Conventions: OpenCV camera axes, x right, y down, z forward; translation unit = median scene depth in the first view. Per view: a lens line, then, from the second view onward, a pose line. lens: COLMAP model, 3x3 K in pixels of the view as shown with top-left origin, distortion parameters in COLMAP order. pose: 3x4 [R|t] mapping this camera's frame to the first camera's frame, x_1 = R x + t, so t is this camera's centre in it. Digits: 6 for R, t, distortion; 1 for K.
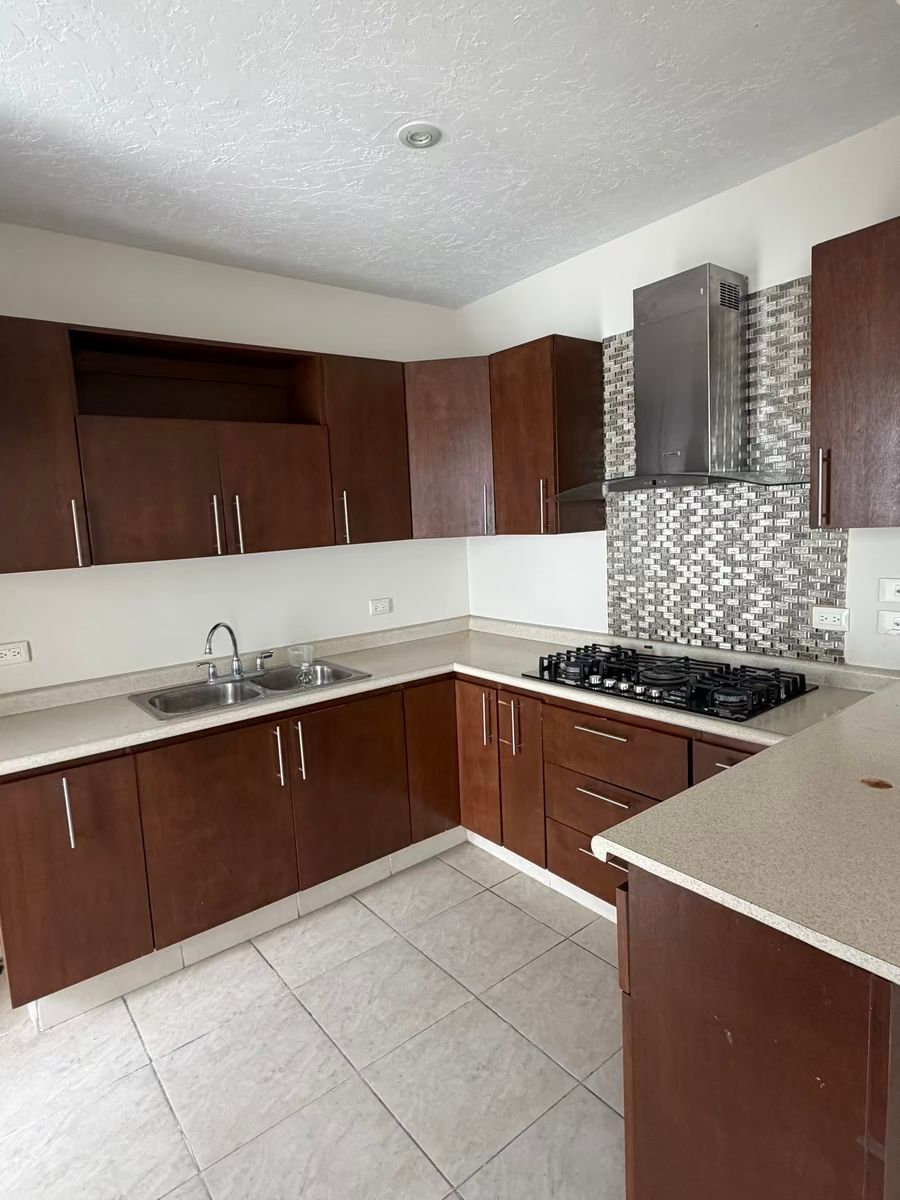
lens RADIAL K [[665.0, 0, 450.0], [0, 665.0, 600.0], [0, 0, 1]] dist [0.001140, 0.000006]
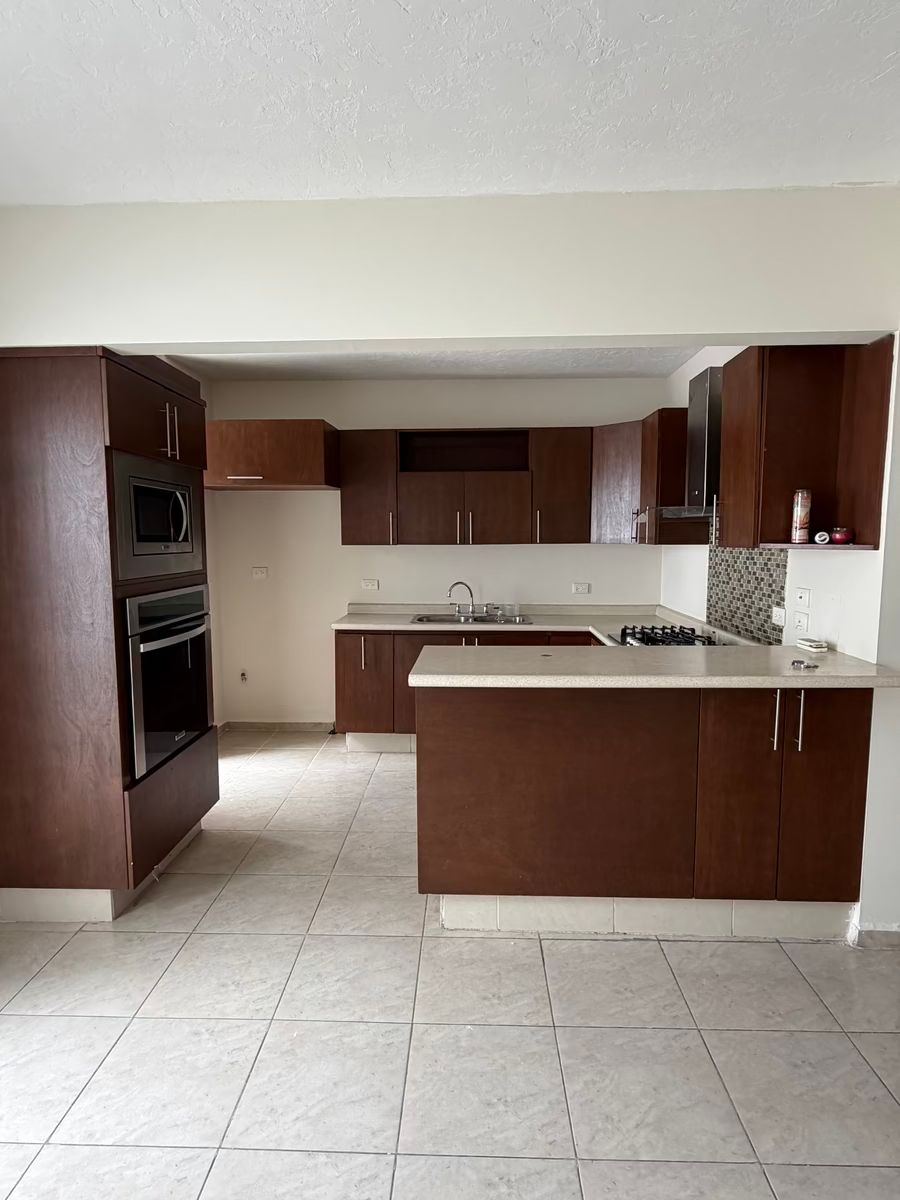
lens RADIAL K [[665.0, 0, 450.0], [0, 665.0, 600.0], [0, 0, 1]] dist [0.001140, 0.000006]
pose [[0.763018, 0.112559, -0.636501, 0.770161], [-0.117038, 0.992503, 0.035214, 0.021758], [0.635693, 0.047626, 0.770471, -0.397740]]
